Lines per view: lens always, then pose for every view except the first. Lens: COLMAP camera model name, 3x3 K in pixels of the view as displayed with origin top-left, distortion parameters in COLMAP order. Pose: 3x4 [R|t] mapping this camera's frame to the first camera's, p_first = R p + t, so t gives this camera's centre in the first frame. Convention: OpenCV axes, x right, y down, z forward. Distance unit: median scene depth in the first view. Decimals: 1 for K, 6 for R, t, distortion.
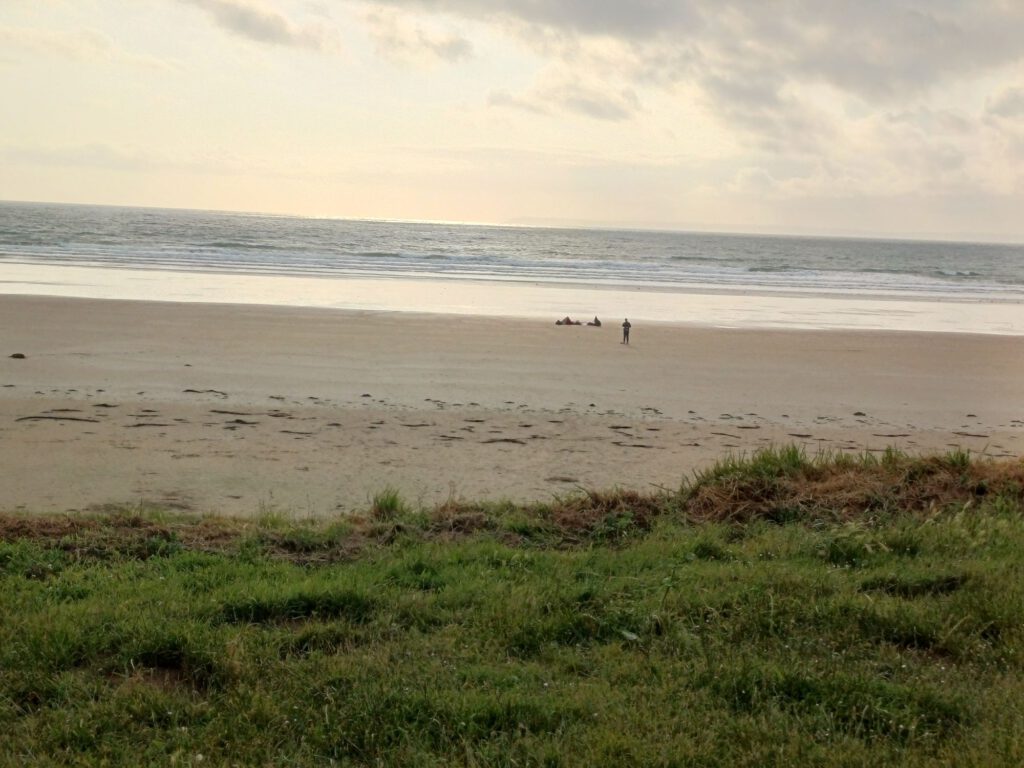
lens RADIAL K [[1528.4, 0, 512.0], [0, 1528.4, 384.0], [0, 0, 1]] dist [0.160611, -0.502210]
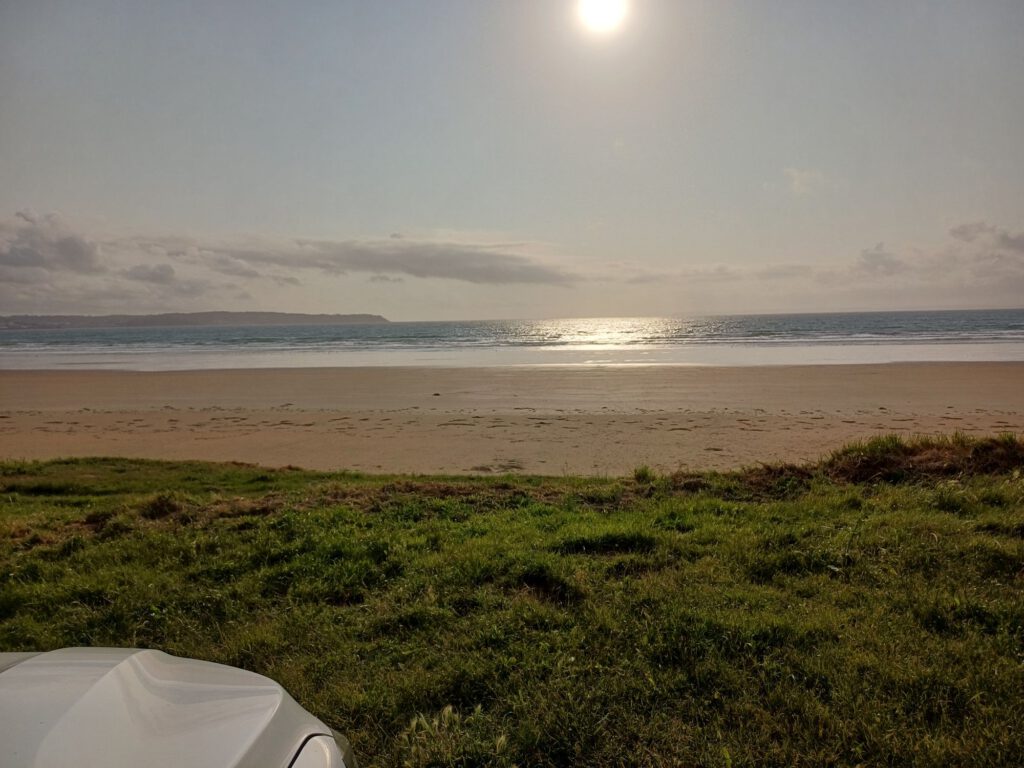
lens RADIAL K [[1528.4, 0, 512.0], [0, 1528.4, 384.0], [0, 0, 1]] dist [0.160611, -0.502210]
pose [[0.956944, -0.044651, -0.286818, 0.267335], [0.034573, 0.998597, -0.040110, 0.039117], [0.288206, 0.028467, 0.957145, -0.683375]]
